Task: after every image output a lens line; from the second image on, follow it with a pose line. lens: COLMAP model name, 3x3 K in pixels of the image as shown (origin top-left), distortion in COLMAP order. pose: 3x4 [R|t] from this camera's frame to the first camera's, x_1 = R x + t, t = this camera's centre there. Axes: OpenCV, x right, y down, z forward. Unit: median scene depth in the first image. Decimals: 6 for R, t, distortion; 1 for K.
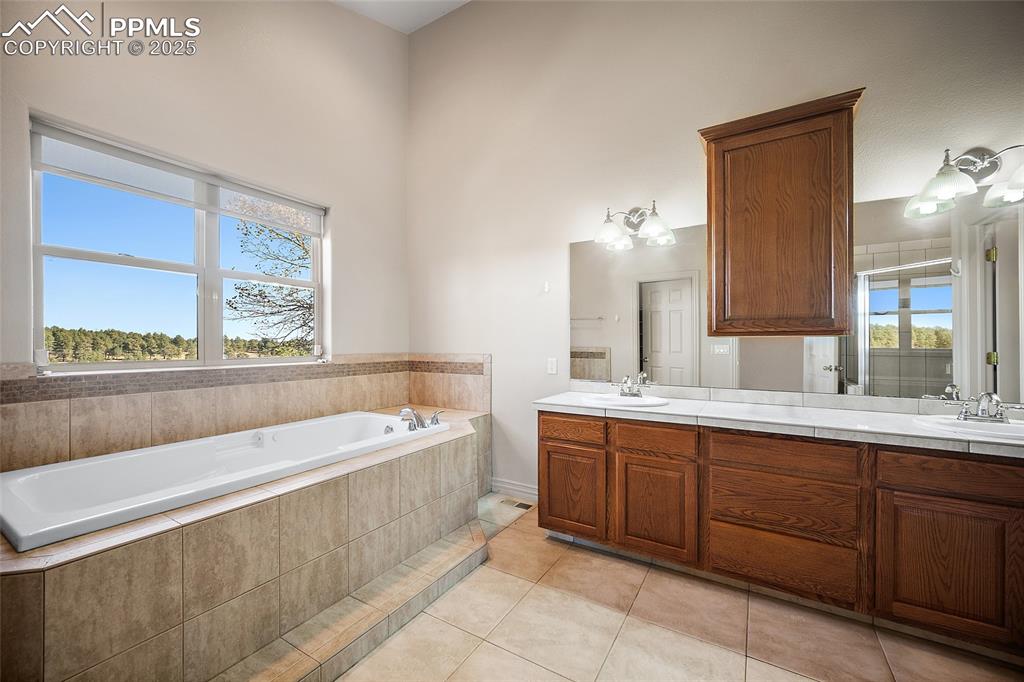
lens RADIAL K [[403.9, 0, 509.1], [0, 403.9, 343.8], [0, 0, 1]] dist [-0.001990, -0.000275]
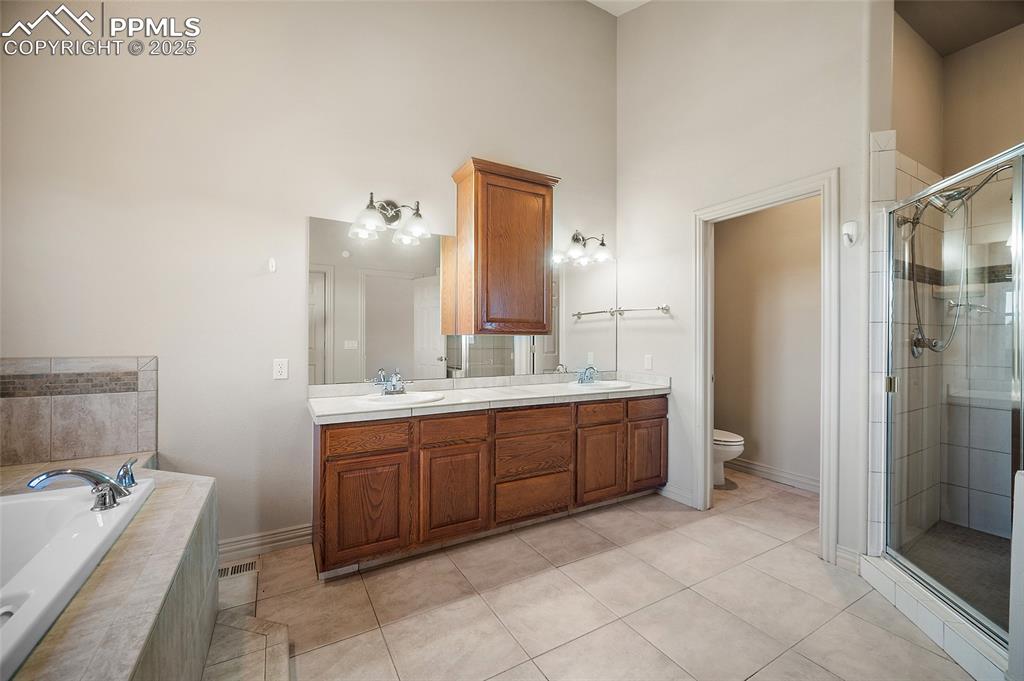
lens RADIAL K [[405.1, 0, 512.0], [0, 405.1, 340.5], [0, 0, 1]] dist [-0.000126, -0.000134]
pose [[0.483351, 0.001234, 0.875426, -0.494971], [-0.001703, 0.999998, -0.000469, 0.000645], [-0.875425, -0.001264, 0.483352, 0.331246]]
